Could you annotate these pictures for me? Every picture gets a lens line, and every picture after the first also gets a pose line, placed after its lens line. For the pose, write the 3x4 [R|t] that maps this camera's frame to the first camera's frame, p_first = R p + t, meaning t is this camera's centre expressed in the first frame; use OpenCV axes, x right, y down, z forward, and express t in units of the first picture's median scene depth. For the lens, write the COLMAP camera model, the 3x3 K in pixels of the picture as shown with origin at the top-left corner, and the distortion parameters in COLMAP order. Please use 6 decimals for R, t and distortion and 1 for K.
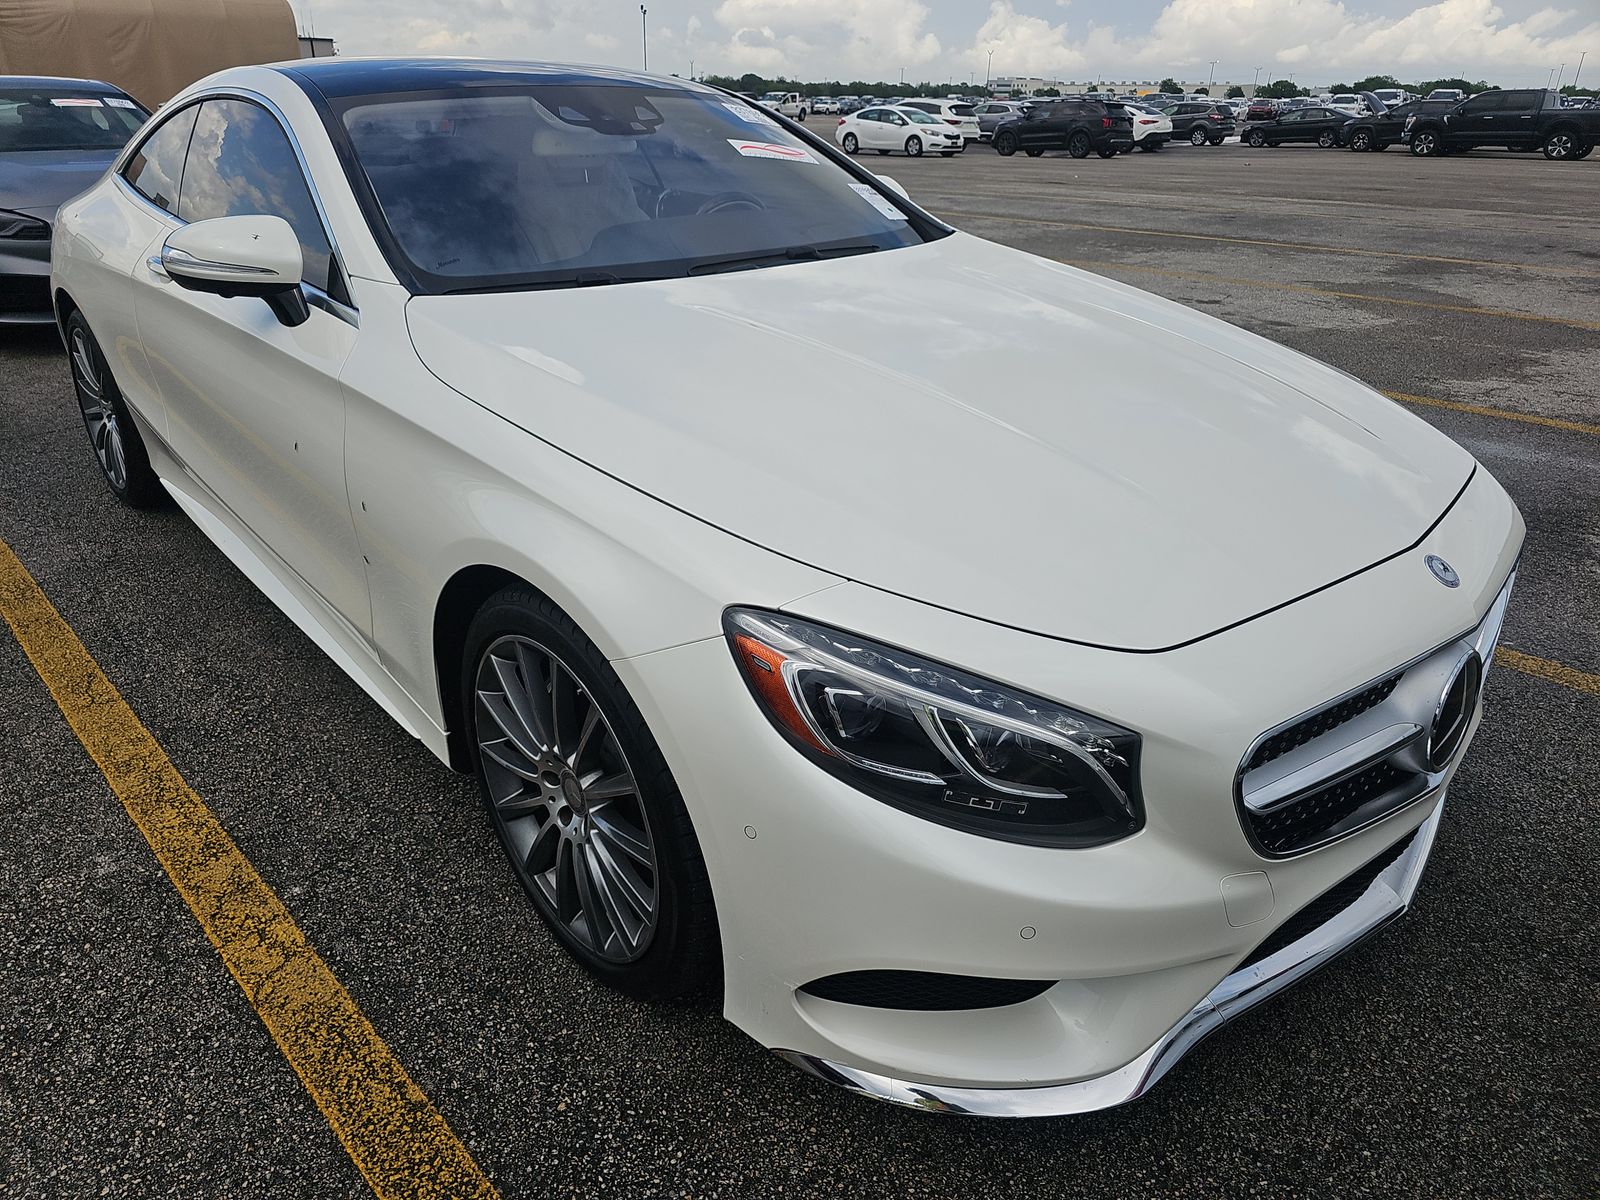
lens RADIAL K [[1066.0, 0, 788.5], [0, 1066.0, 600.3], [0, 0, 1]] dist [0.026121, -0.022788]
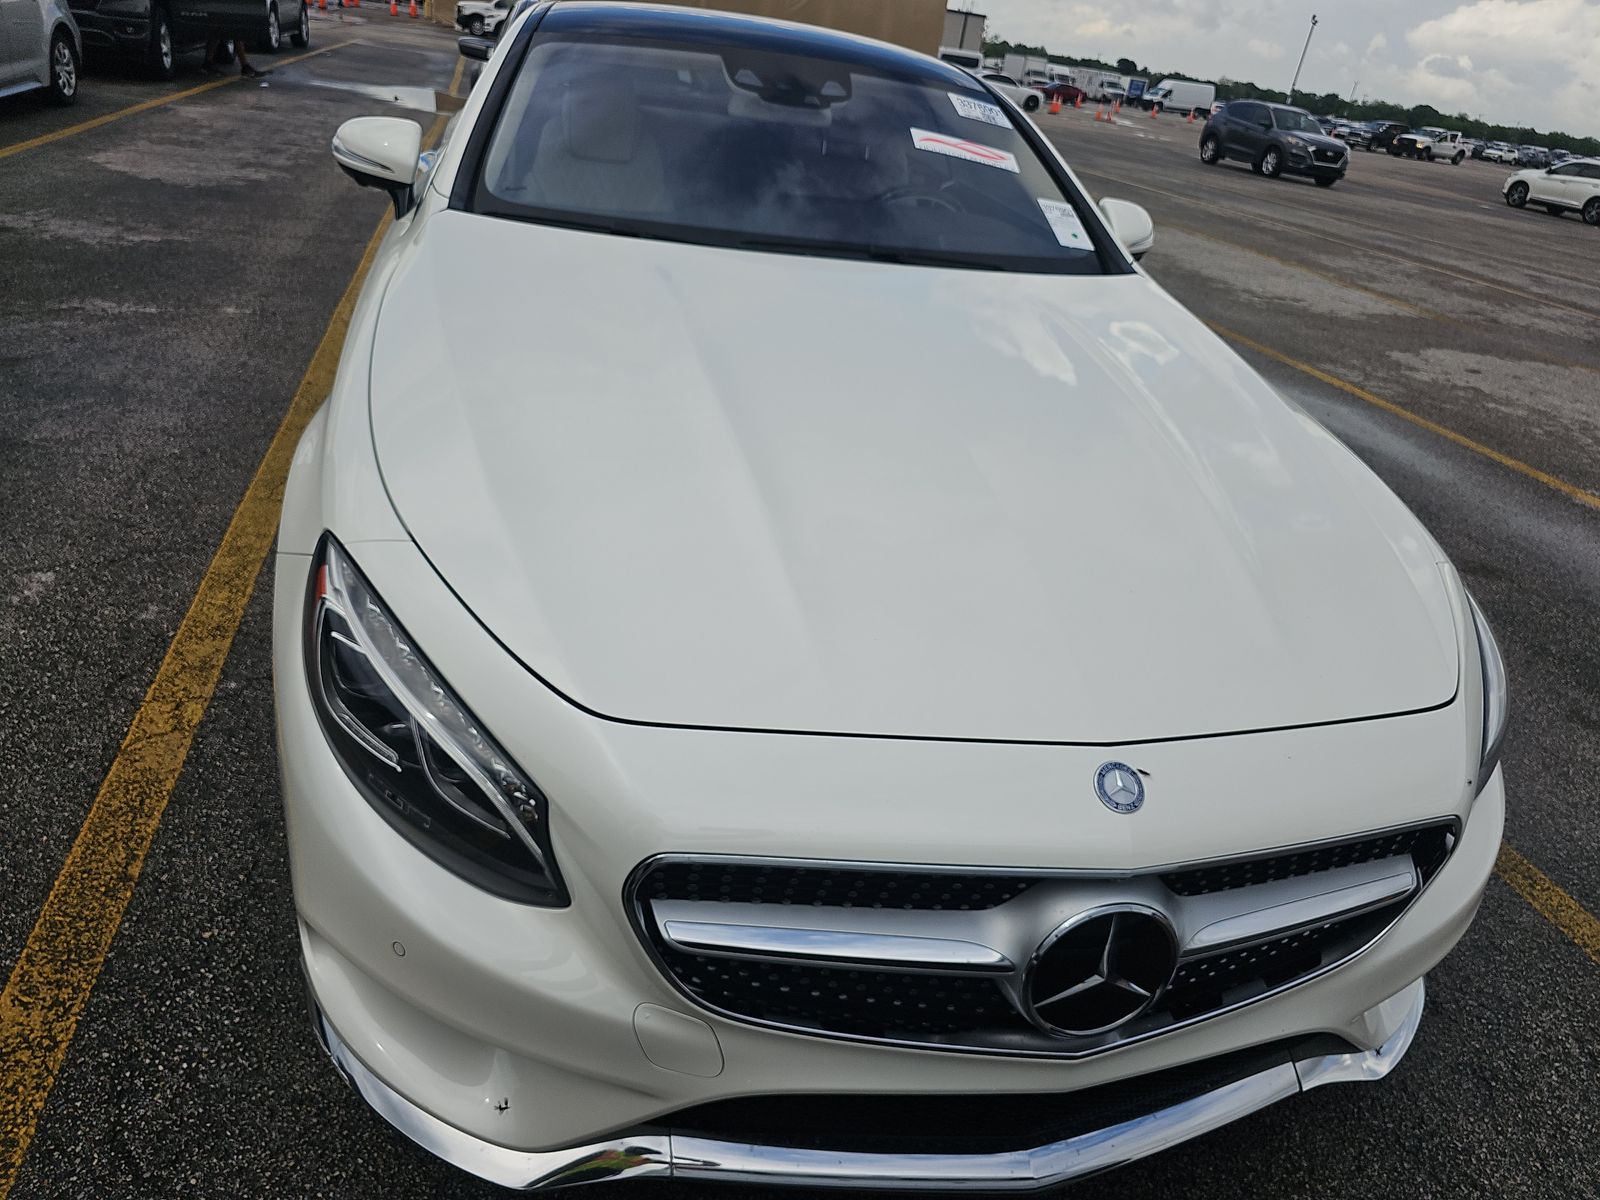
lens RADIAL K [[1066.0, 0, 794.5], [0, 1066.0, 603.7], [0, 0, 1]] dist [0.026121, -0.022788]
pose [[0.859556, 0.327123, -0.392625, 0.543316], [-0.323577, 0.943038, 0.077319, -0.111728], [0.395553, 0.060584, 0.916443, 0.177745]]
